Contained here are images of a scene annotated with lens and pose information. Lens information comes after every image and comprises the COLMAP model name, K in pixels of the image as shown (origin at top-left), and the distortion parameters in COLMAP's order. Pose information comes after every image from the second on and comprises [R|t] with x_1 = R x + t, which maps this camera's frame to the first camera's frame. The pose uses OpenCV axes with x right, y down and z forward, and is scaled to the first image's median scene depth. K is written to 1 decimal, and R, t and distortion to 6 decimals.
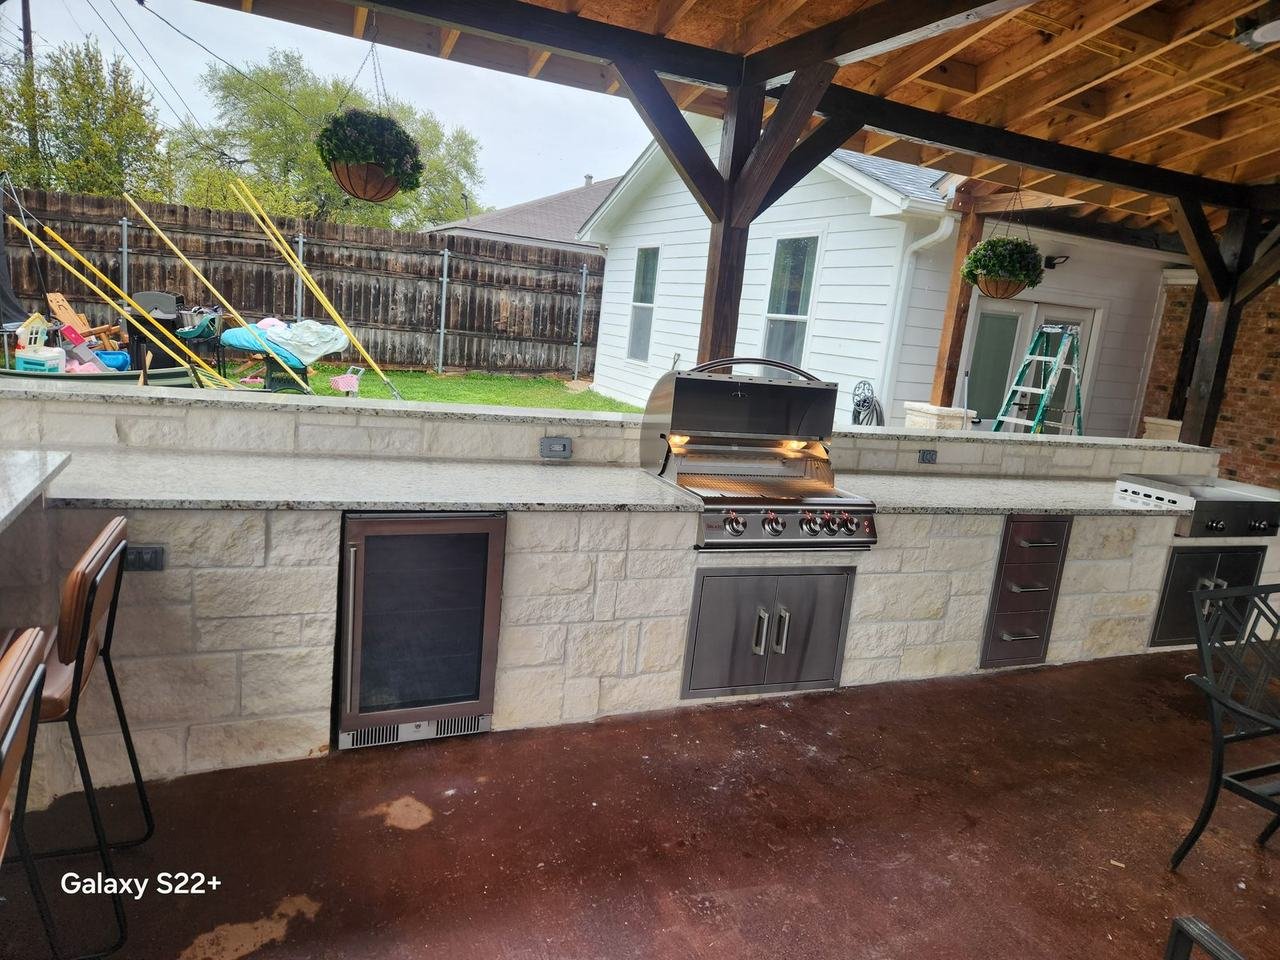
lens RADIAL K [[876.7, 0, 640.0], [0, 876.7, 480.0], [0, 0, 1]] dist [0.066182, -0.061913]
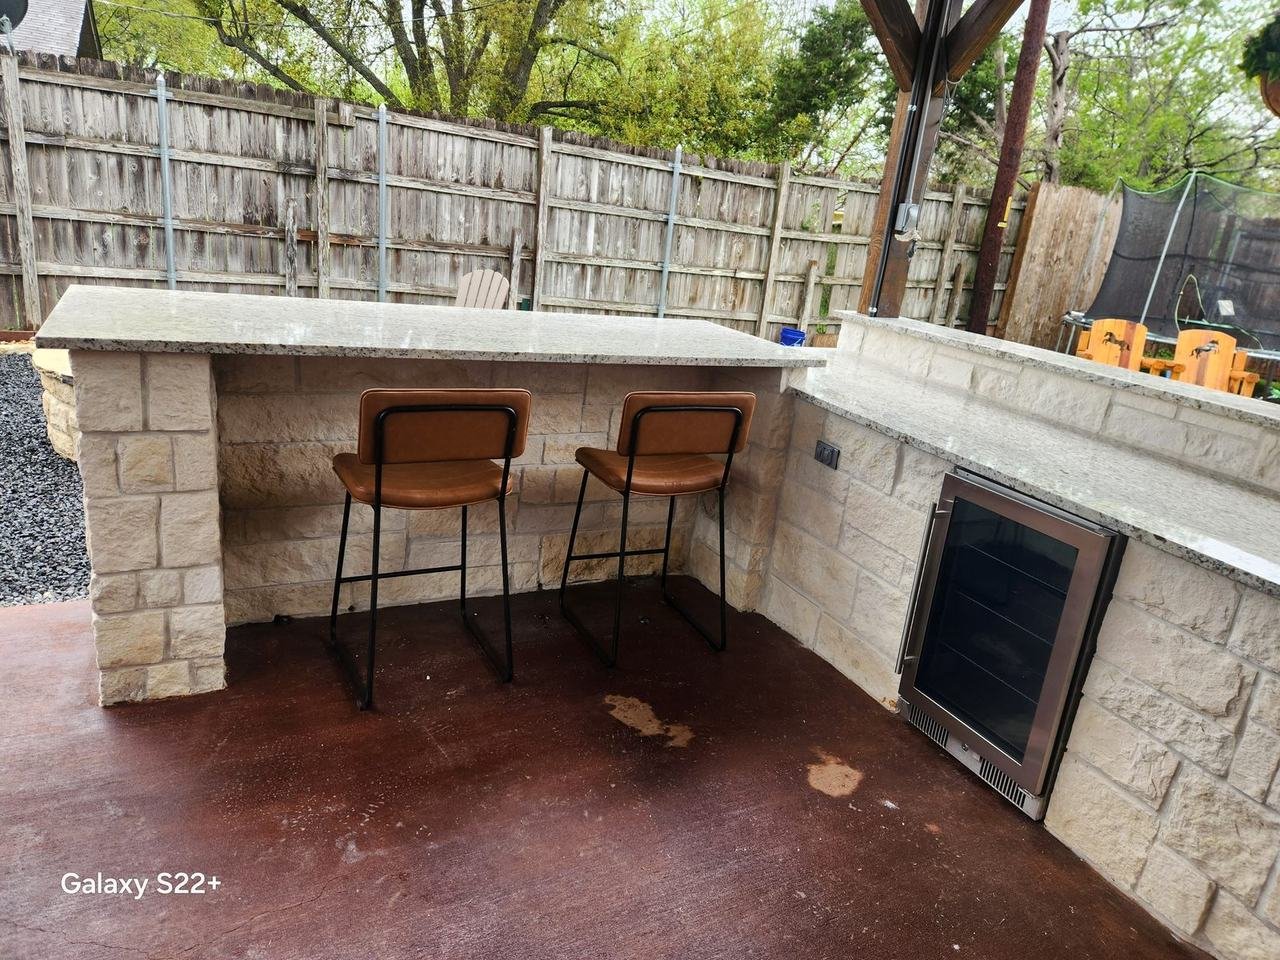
lens RADIAL K [[852.2, 0, 641.1], [0, 852.2, 470.1], [0, 0, 1]] dist [0.079120, -0.063955]
pose [[0.057121, 0.206615, -0.976754, 0.292108], [-0.294368, 0.938343, 0.181275, -0.013839], [0.953984, 0.277170, 0.114420, 0.340925]]
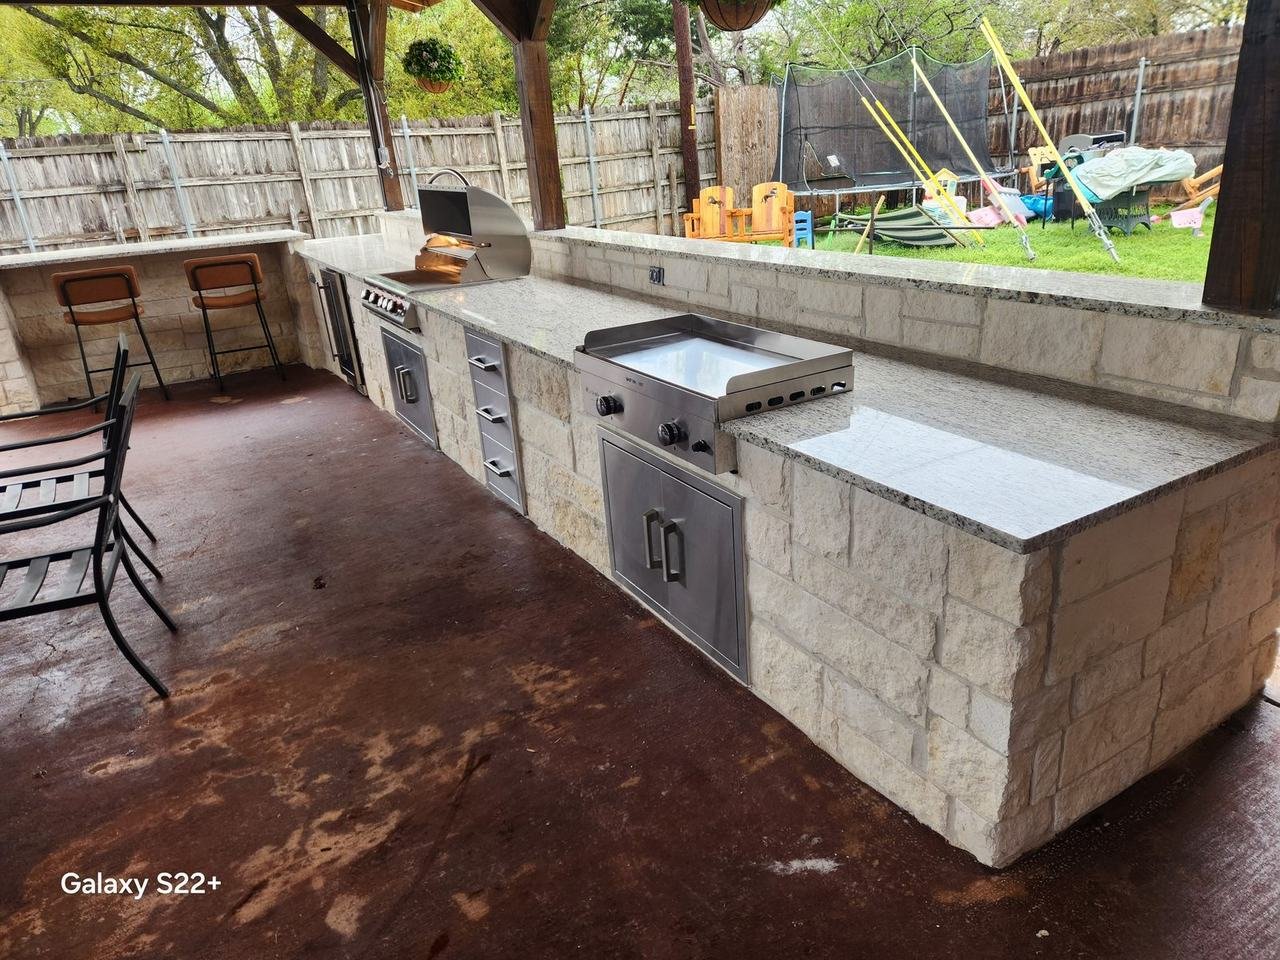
lens RADIAL K [[852.2, 0, 641.1], [0, 852.2, 470.1], [0, 0, 1]] dist [0.079120, -0.063955]
pose [[0.105735, 0.248474, -0.962850, 1.107840], [-0.110389, 0.965226, 0.236965, -0.038089], [0.988248, 0.081232, 0.129487, 0.896427]]
